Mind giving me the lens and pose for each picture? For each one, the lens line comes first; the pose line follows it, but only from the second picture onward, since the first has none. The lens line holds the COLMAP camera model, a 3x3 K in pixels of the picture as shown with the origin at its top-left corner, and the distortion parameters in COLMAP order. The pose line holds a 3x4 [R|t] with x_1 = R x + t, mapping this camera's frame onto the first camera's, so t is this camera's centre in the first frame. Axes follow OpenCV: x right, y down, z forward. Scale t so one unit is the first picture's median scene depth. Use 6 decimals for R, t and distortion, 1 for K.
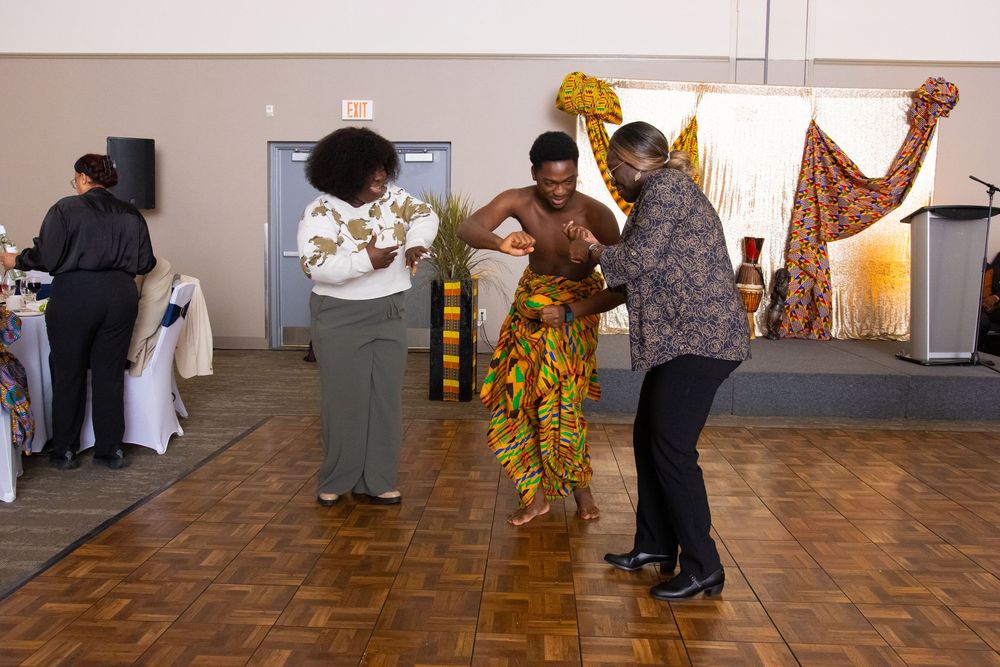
lens RADIAL K [[888.4, 0, 498.3], [0, 888.4, 327.0], [0, 0, 1]] dist [-0.040118, 0.020875]
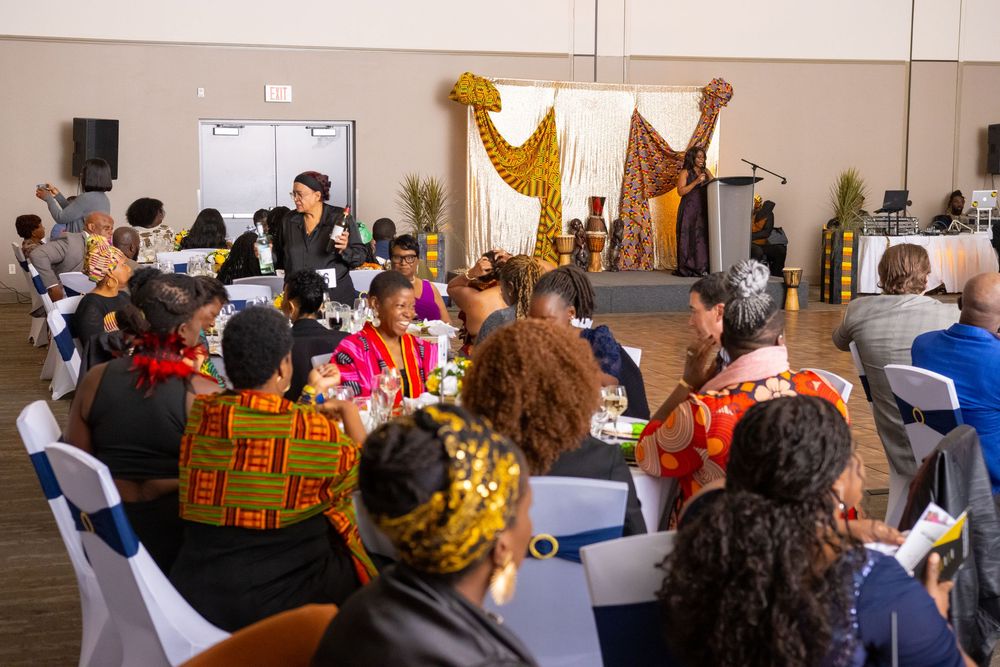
lens RADIAL K [[1587.0, 0, 499.6], [0, 1587.0, 334.9], [0, 0, 1]] dist [0.122688, 0.000000]
pose [[0.945013, -0.047219, 0.323605, -0.647323], [0.043555, 0.998879, 0.018558, 0.058087], [-0.324119, -0.003443, 0.946010, -1.245143]]
